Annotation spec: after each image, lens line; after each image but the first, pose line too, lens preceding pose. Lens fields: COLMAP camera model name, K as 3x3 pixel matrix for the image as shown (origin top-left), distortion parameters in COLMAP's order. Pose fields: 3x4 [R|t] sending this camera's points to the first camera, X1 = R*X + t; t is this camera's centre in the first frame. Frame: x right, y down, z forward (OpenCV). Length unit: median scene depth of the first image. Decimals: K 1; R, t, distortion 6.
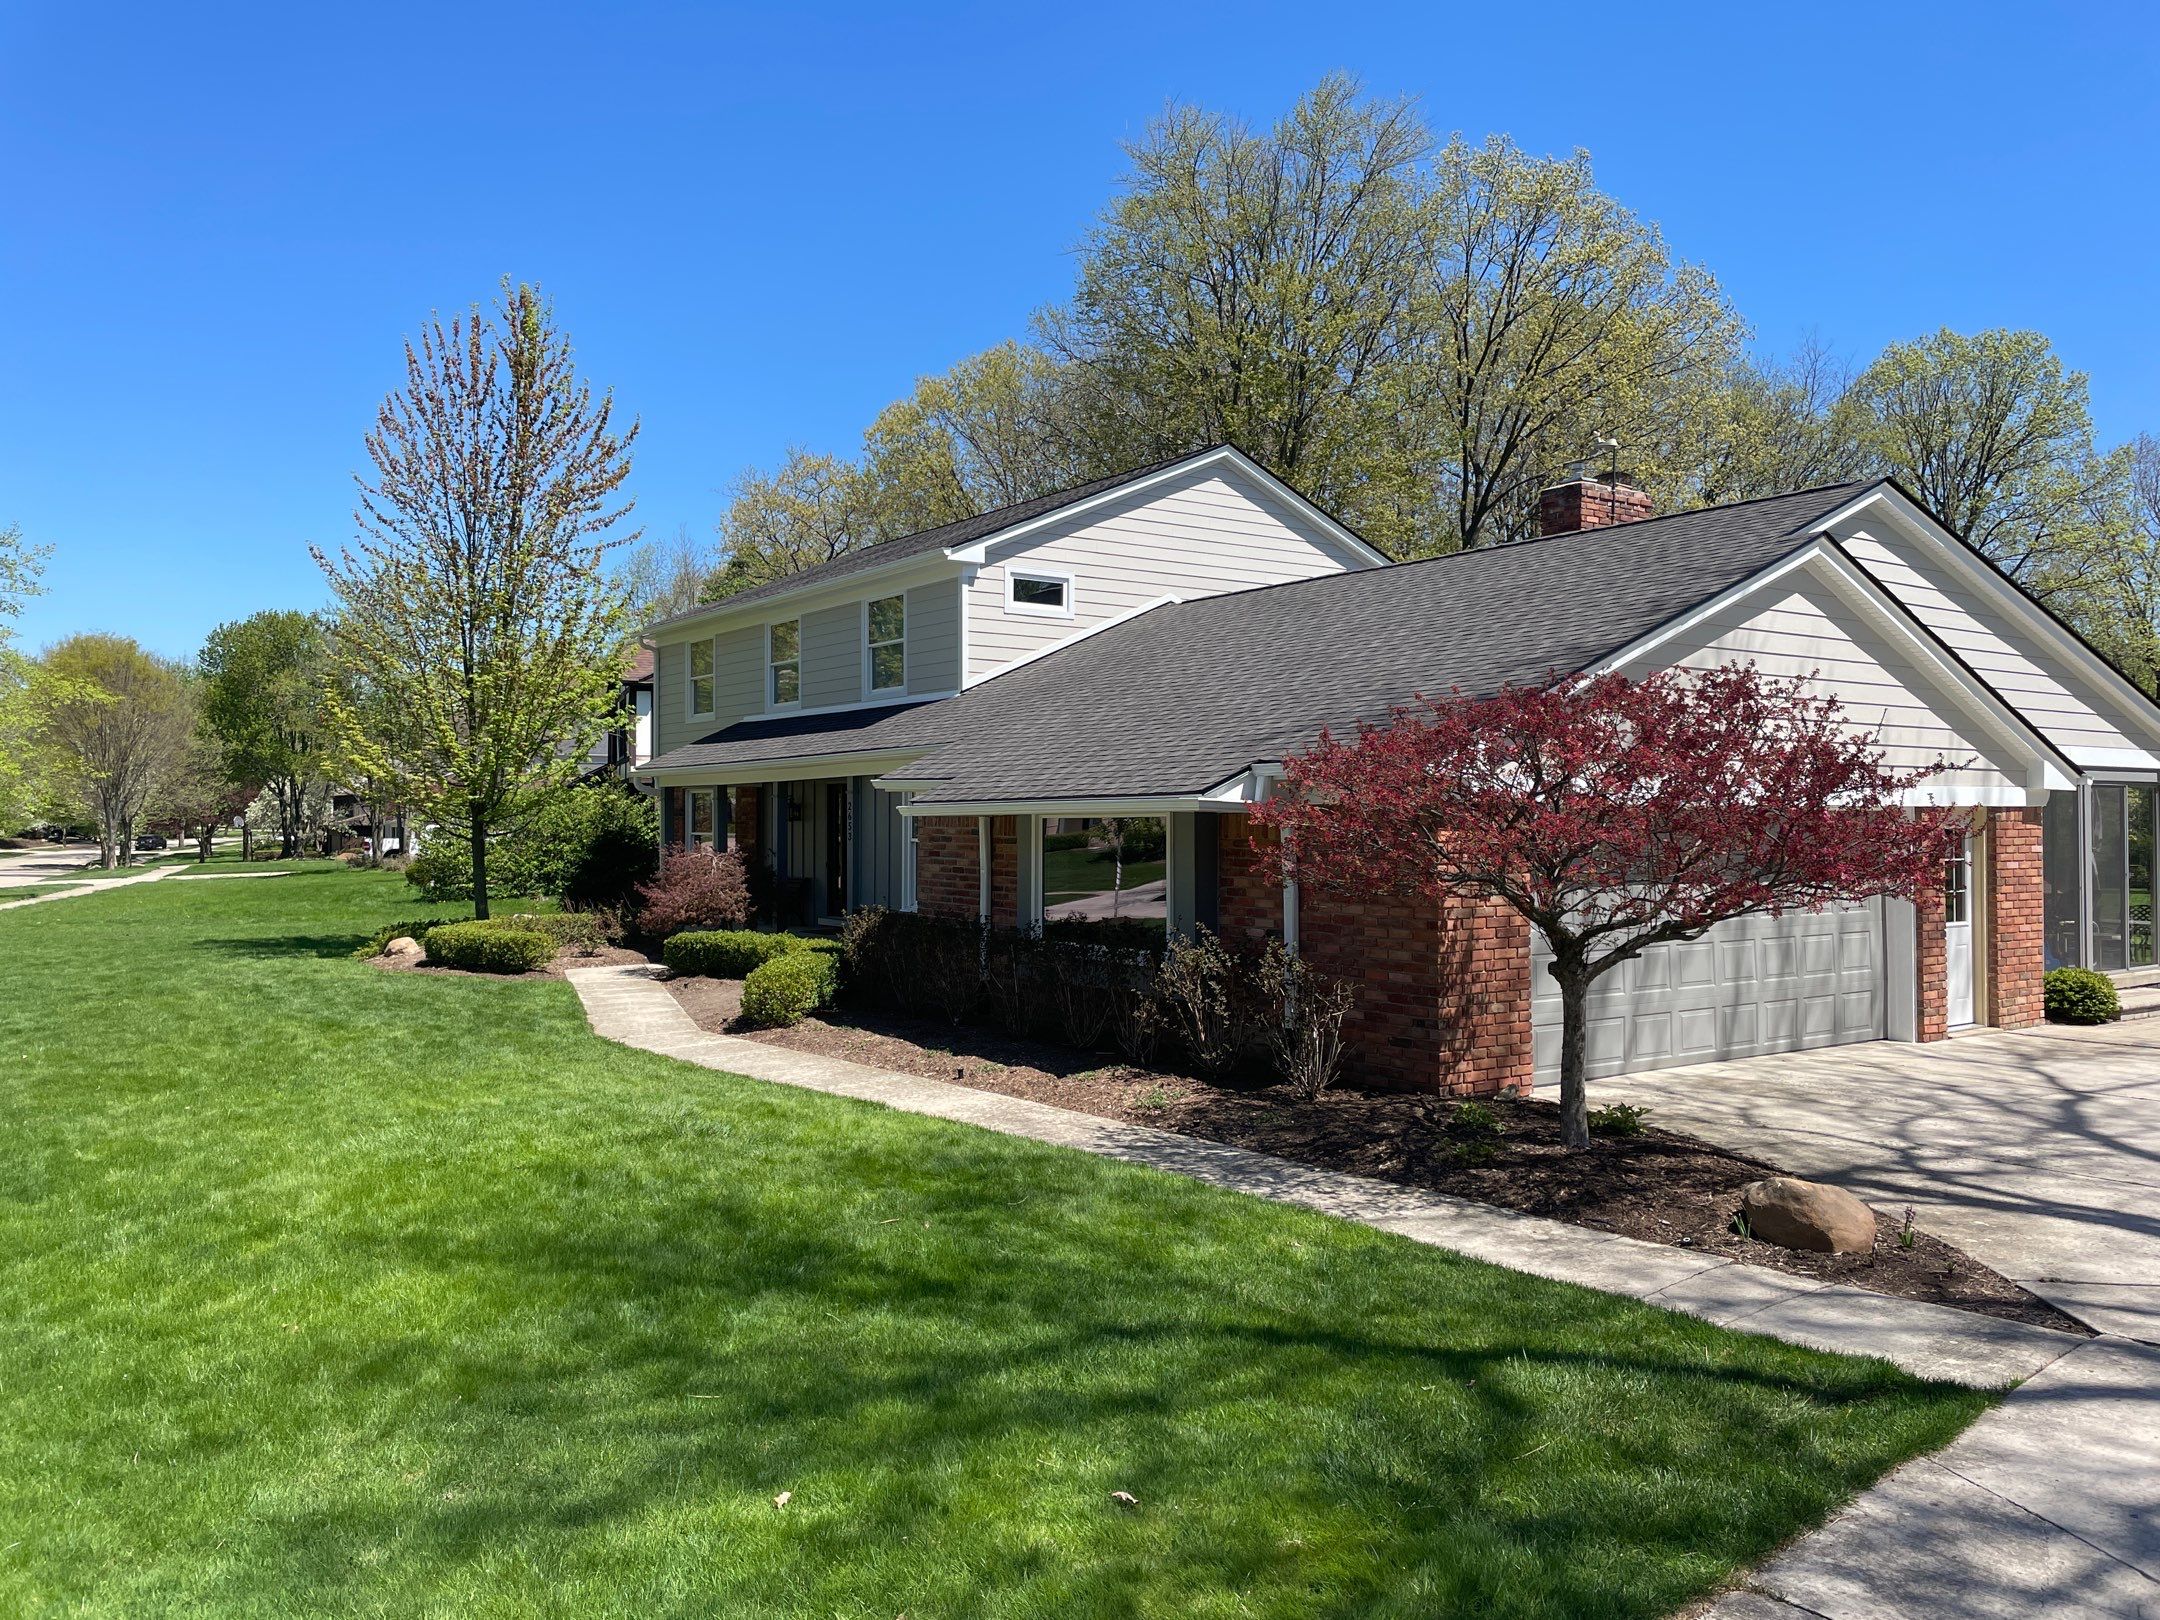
lens RADIAL K [[1594.5, 0, 1048.2], [0, 1594.5, 778.4], [0, 0, 1]] dist [0.084186, -0.165163]
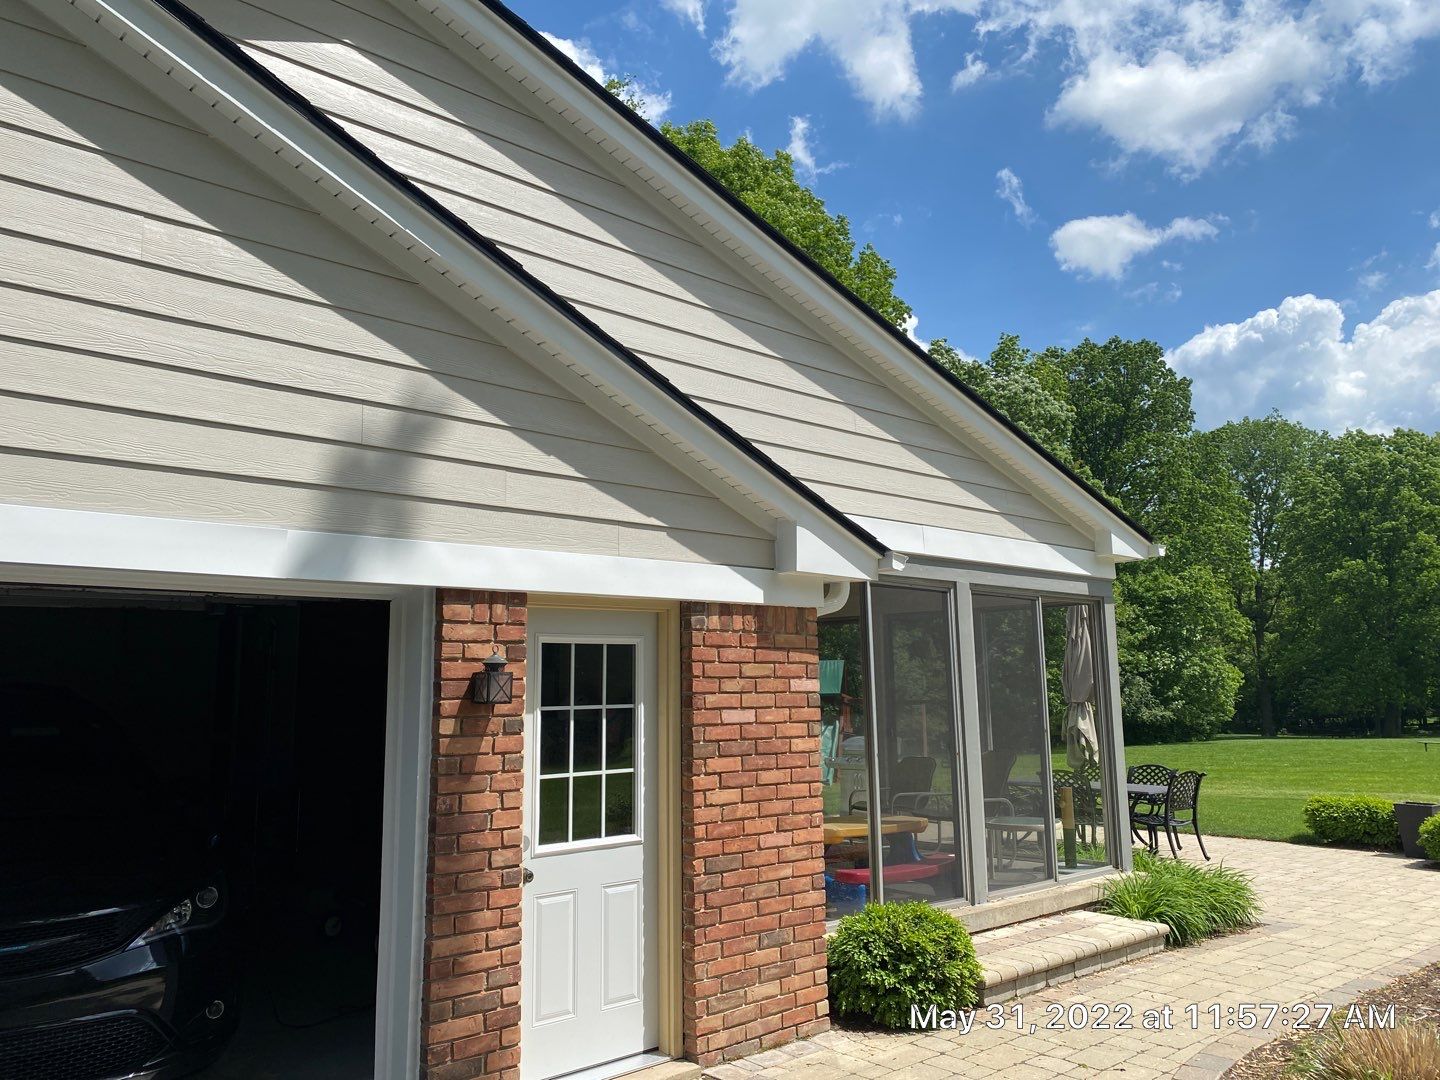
lens RADIAL K [[1063.0, 0, 698.8], [0, 1063.0, 518.9], [0, 0, 1]] dist [0.084186, -0.165163]
pose [[0.991343, 0.010818, 0.130855, 0.543665], [0.006927, 0.990903, -0.134398, 0.036906], [-0.131118, 0.134141, 0.982250, 0.657188]]
